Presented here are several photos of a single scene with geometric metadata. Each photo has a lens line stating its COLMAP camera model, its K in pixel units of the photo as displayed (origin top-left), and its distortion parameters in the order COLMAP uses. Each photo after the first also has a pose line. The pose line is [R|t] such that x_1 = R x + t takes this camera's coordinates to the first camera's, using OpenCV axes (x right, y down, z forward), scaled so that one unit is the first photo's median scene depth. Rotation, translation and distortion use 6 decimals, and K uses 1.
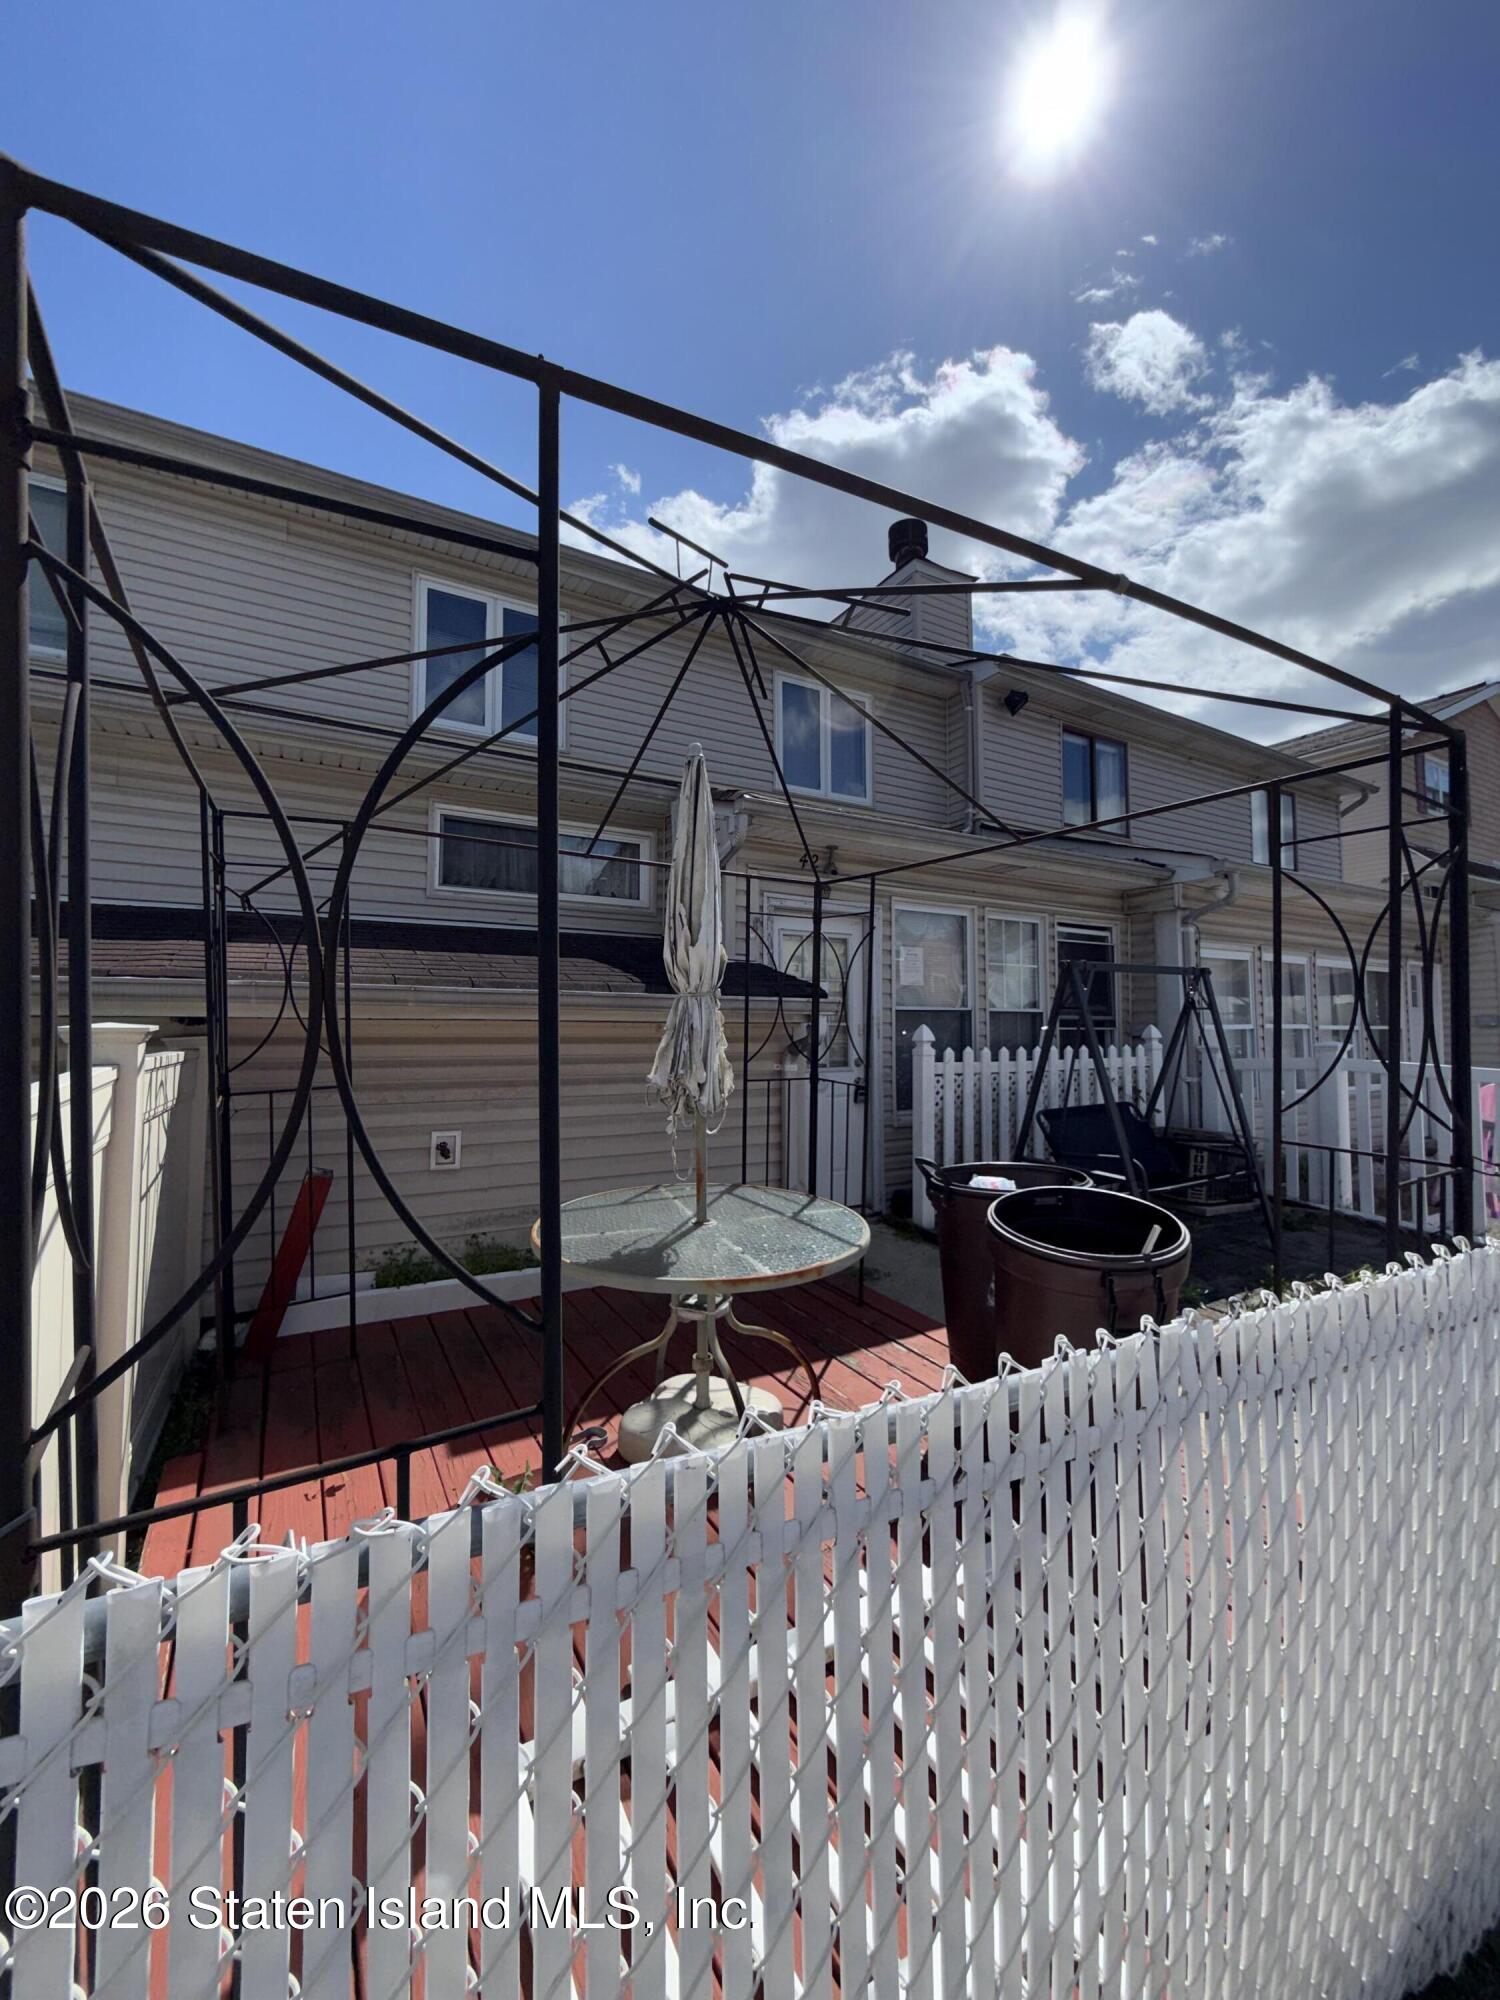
lens RADIAL K [[804.4, 0, 748.9], [0, 804.4, 994.2], [0, 0, 1]] dist [-0.000968, -0.000018]
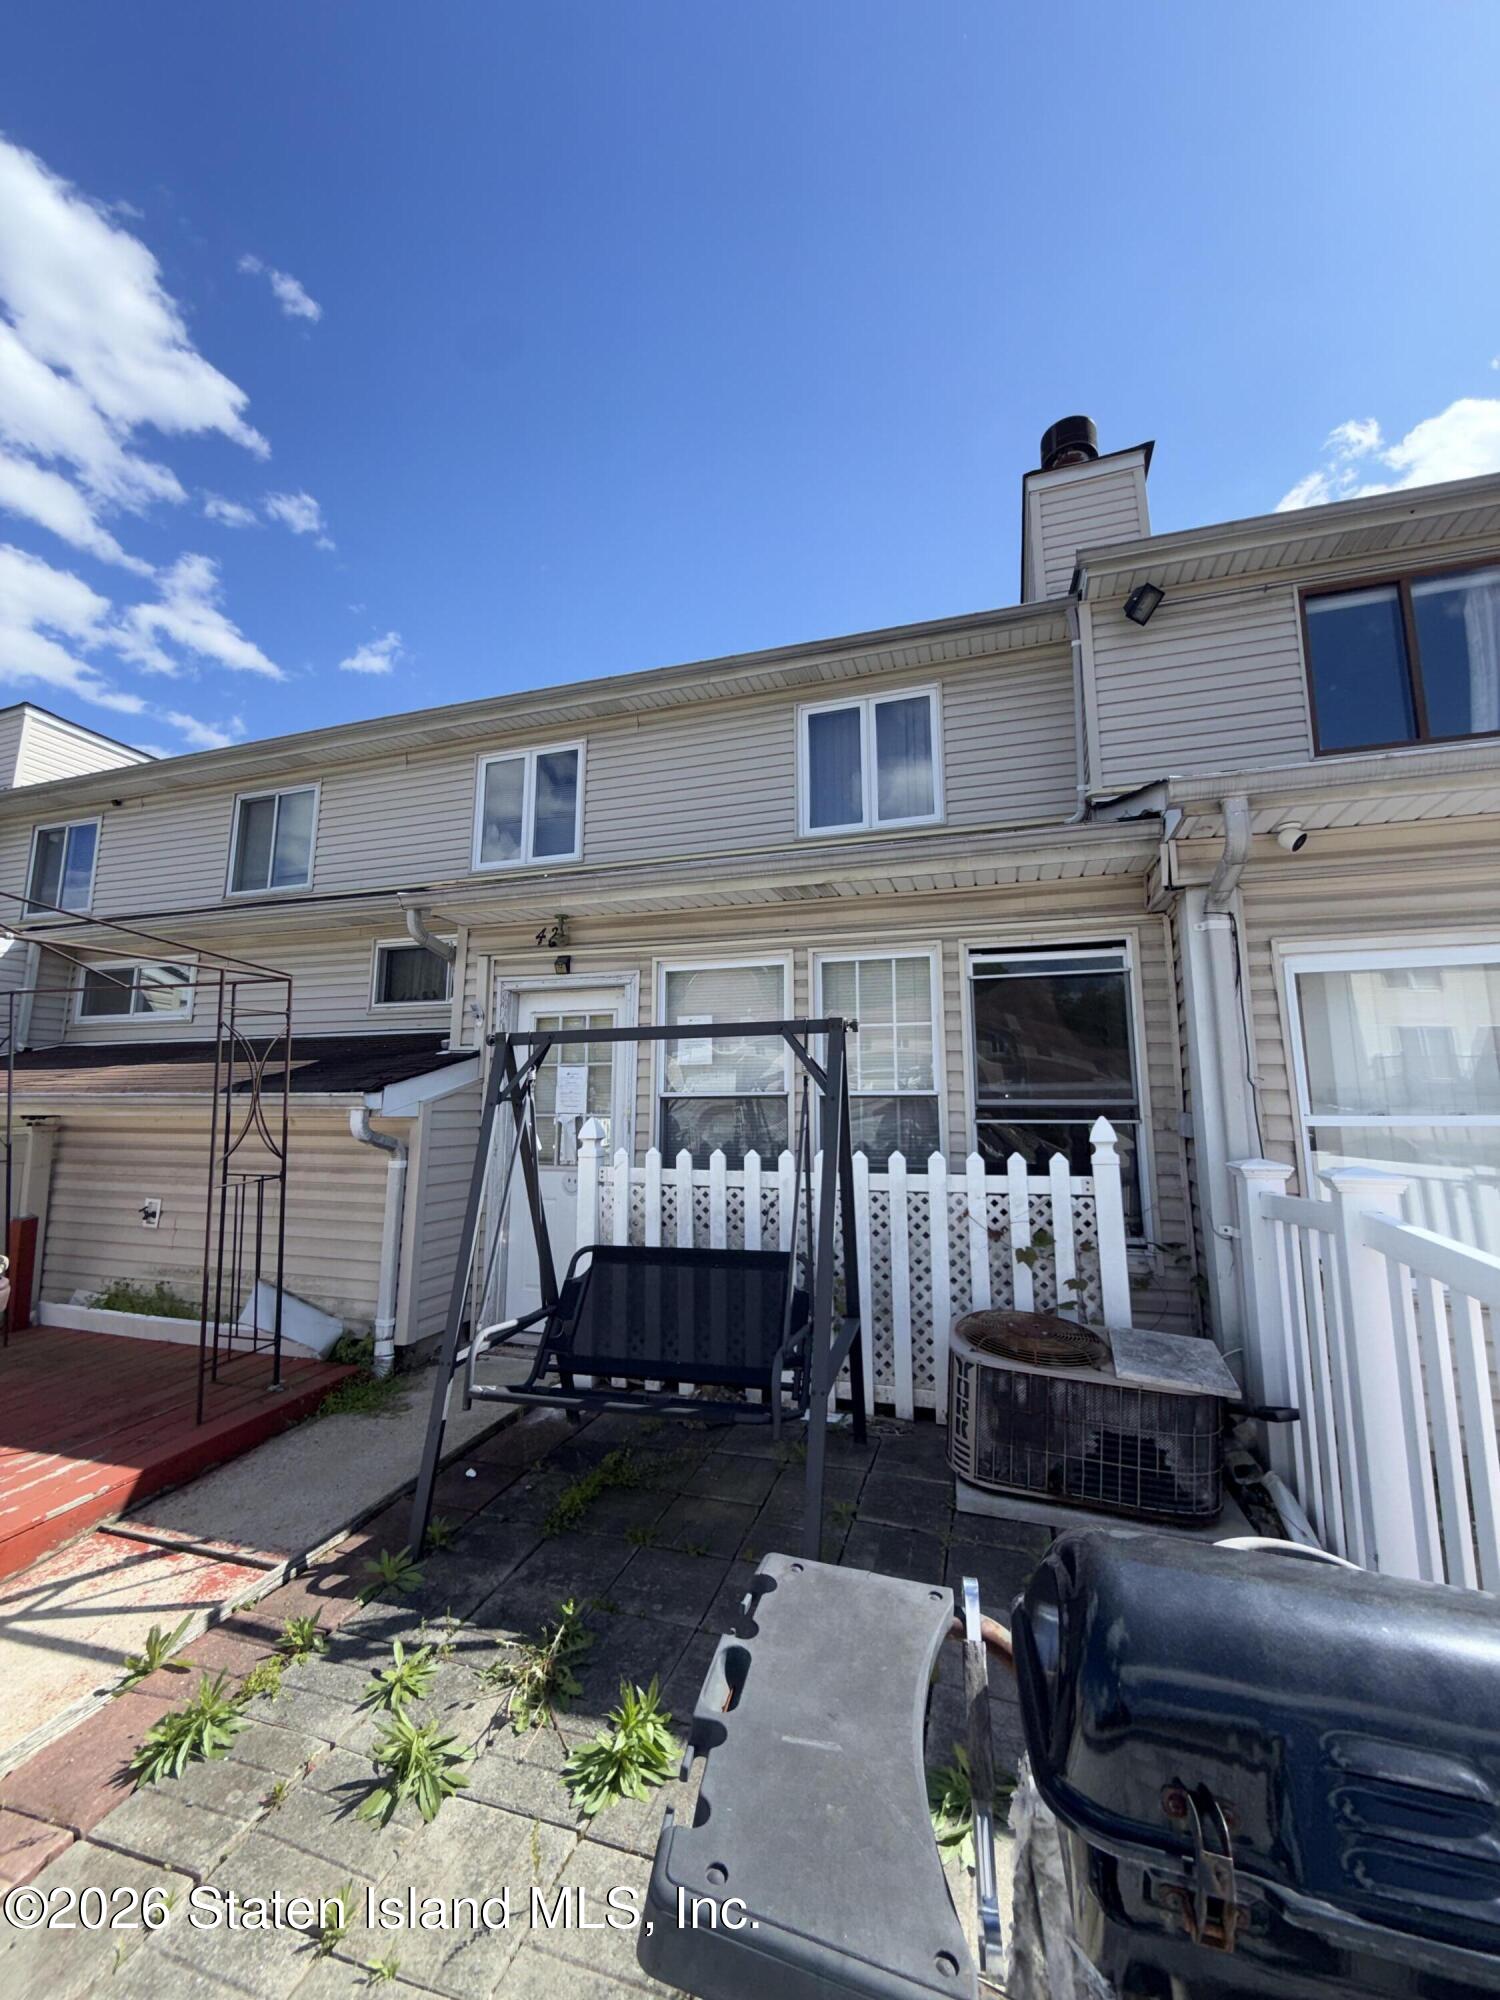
lens RADIAL K [[796.6, 0, 752.6], [0, 796.6, 997.6], [0, 0, 1]] dist [-0.000024, -0.000093]
pose [[0.667939, -0.102528, -0.737119, 0.770021], [0.035620, 0.993734, -0.105944, 0.007709], [0.743363, 0.044508, 0.667406, 0.493124]]
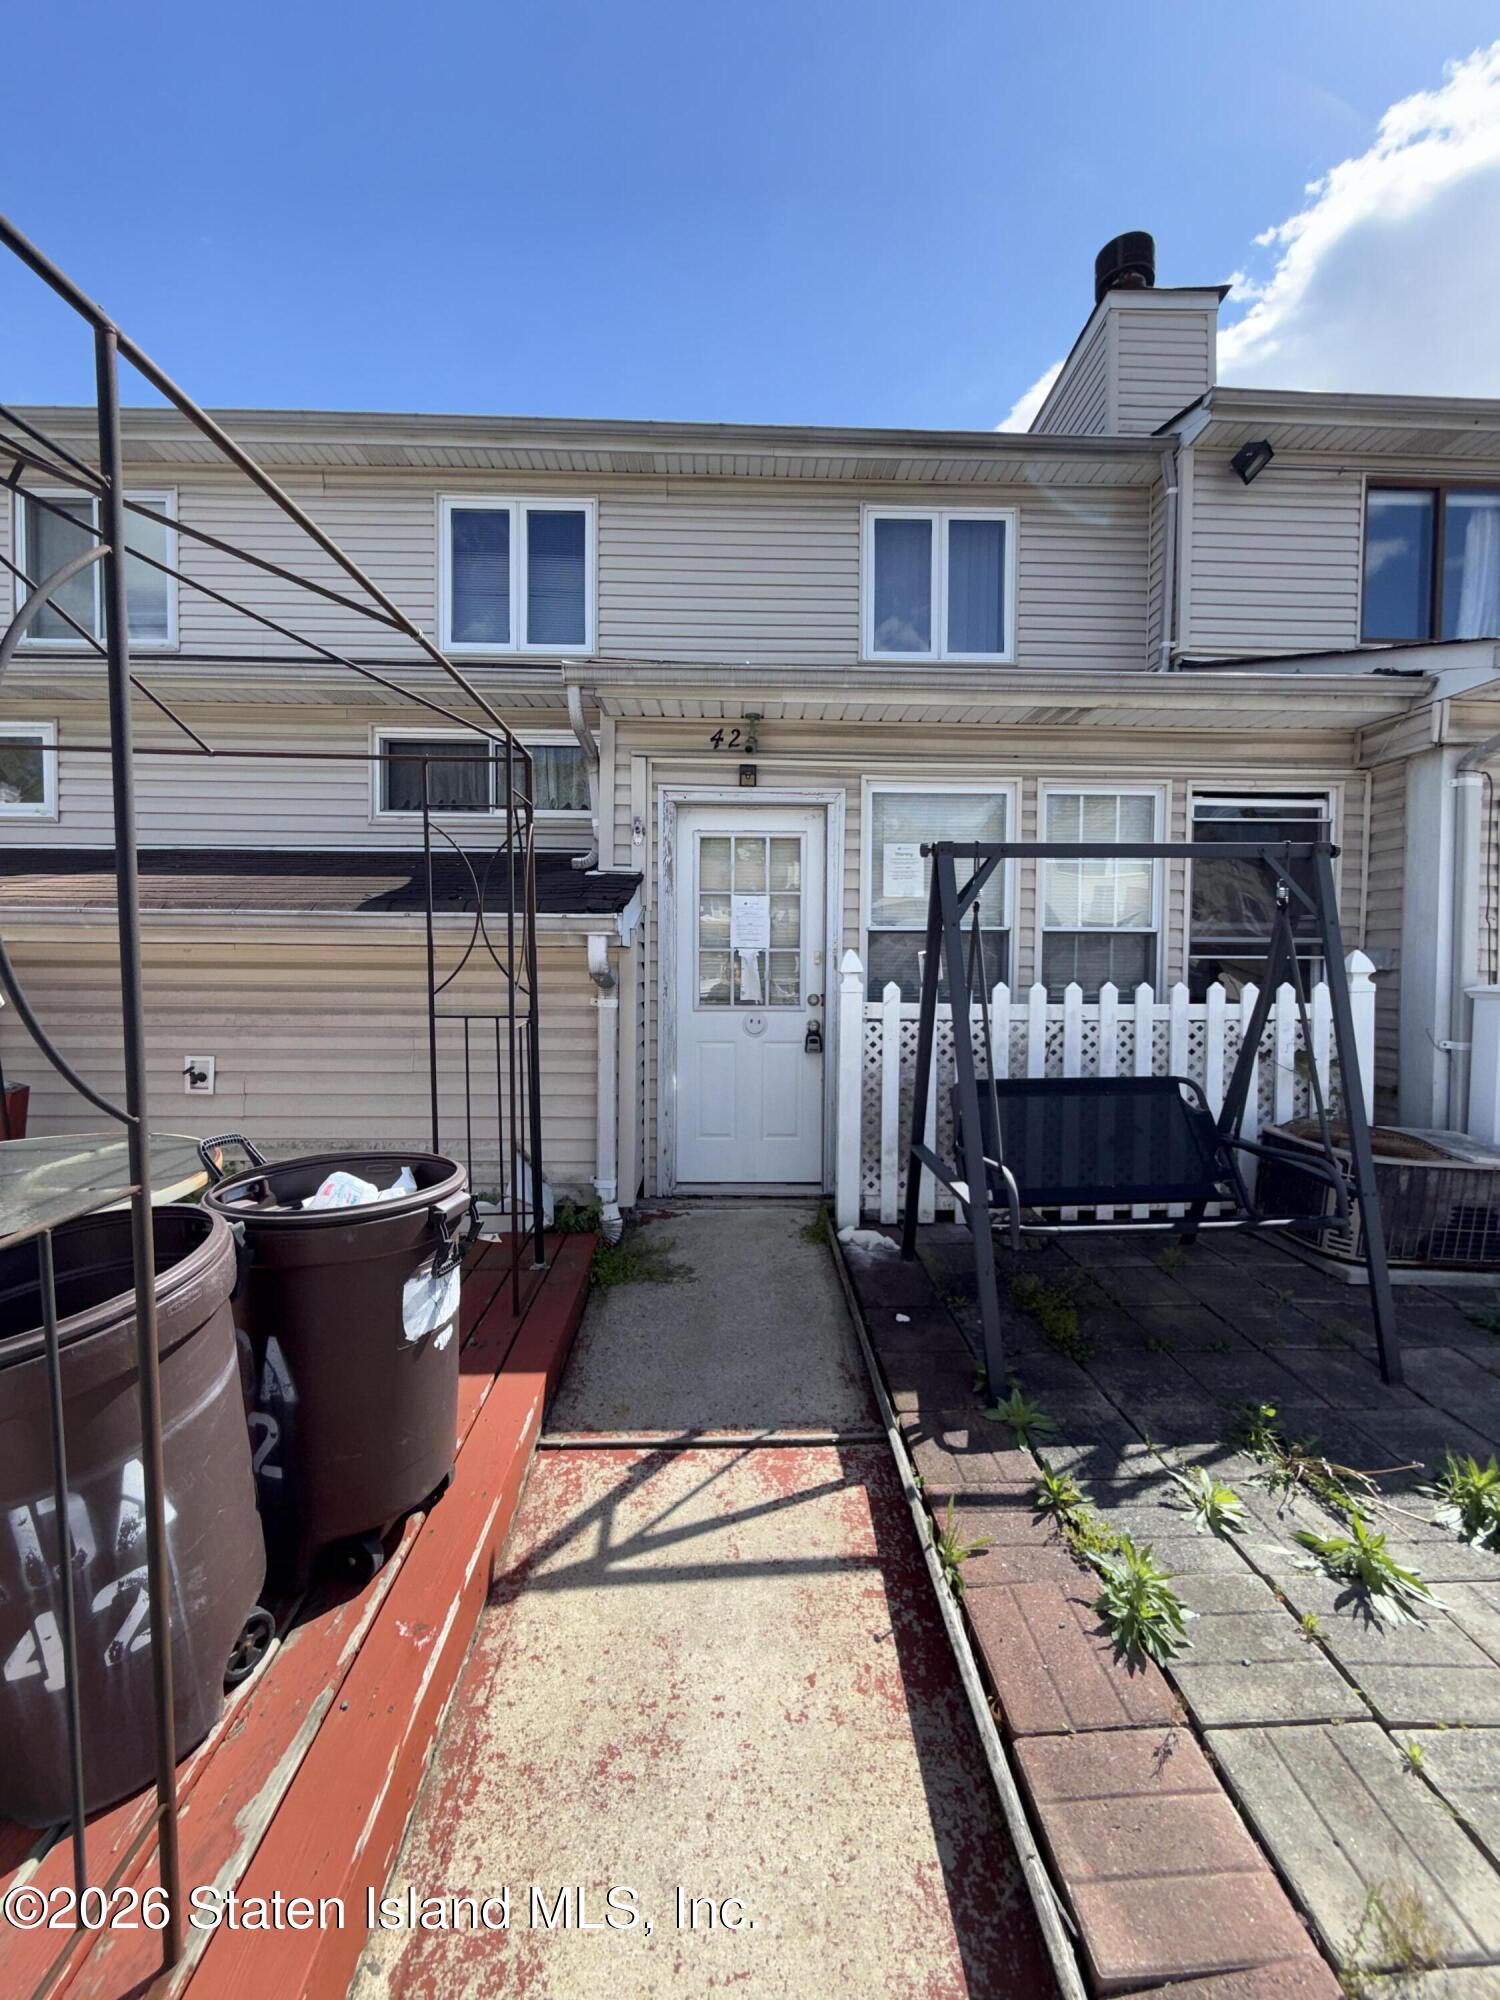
lens RADIAL K [[796.6, 0, 749.8], [0, 796.6, 992.5], [0, 0, 1]] dist [-0.000024, -0.000093]
pose [[0.877353, 0.022615, -0.479312, 0.404473], [0.017000, 0.996797, 0.078149, 0.015906], [0.479544, -0.076713, 0.874158, 0.277354]]
